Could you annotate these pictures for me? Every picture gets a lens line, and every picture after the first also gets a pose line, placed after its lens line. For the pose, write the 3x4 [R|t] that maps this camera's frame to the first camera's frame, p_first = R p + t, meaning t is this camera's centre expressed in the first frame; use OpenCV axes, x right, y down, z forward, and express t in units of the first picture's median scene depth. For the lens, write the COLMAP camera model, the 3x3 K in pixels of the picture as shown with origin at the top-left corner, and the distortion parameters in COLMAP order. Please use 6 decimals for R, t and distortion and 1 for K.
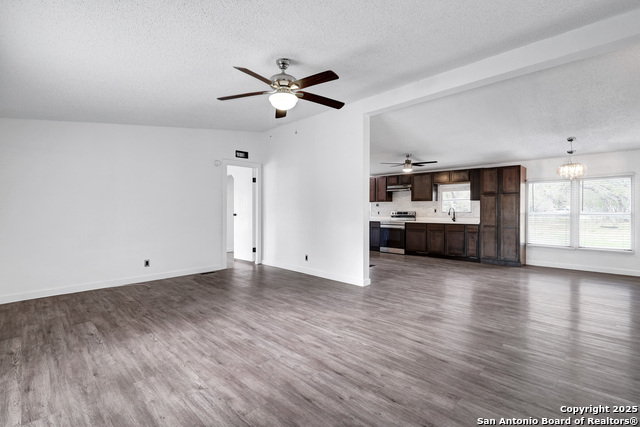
lens RADIAL K [[292.5, 0, 321.8], [0, 292.5, 210.2], [0, 0, 1]] dist [-0.001113, -0.000061]
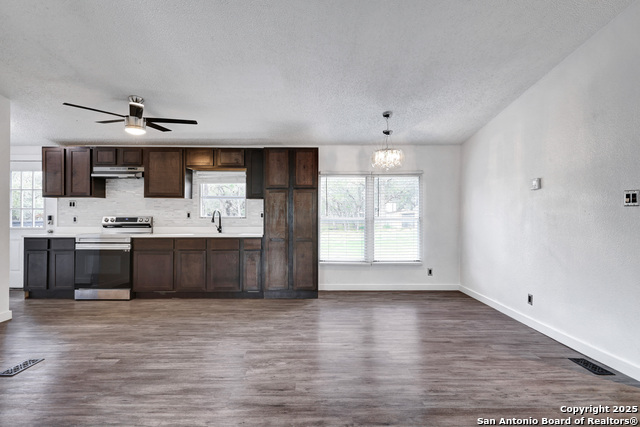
lens RADIAL K [[334.0, 0, 316.3], [0, 334.0, 214.3], [0, 0, 1]] dist [0.000233, -0.000270]
pose [[0.715504, -0.000634, 0.698609, 0.129955], [-0.001219, 0.999997, 0.002156, -0.001990], [-0.698608, -0.002395, 0.715501, 0.427310]]
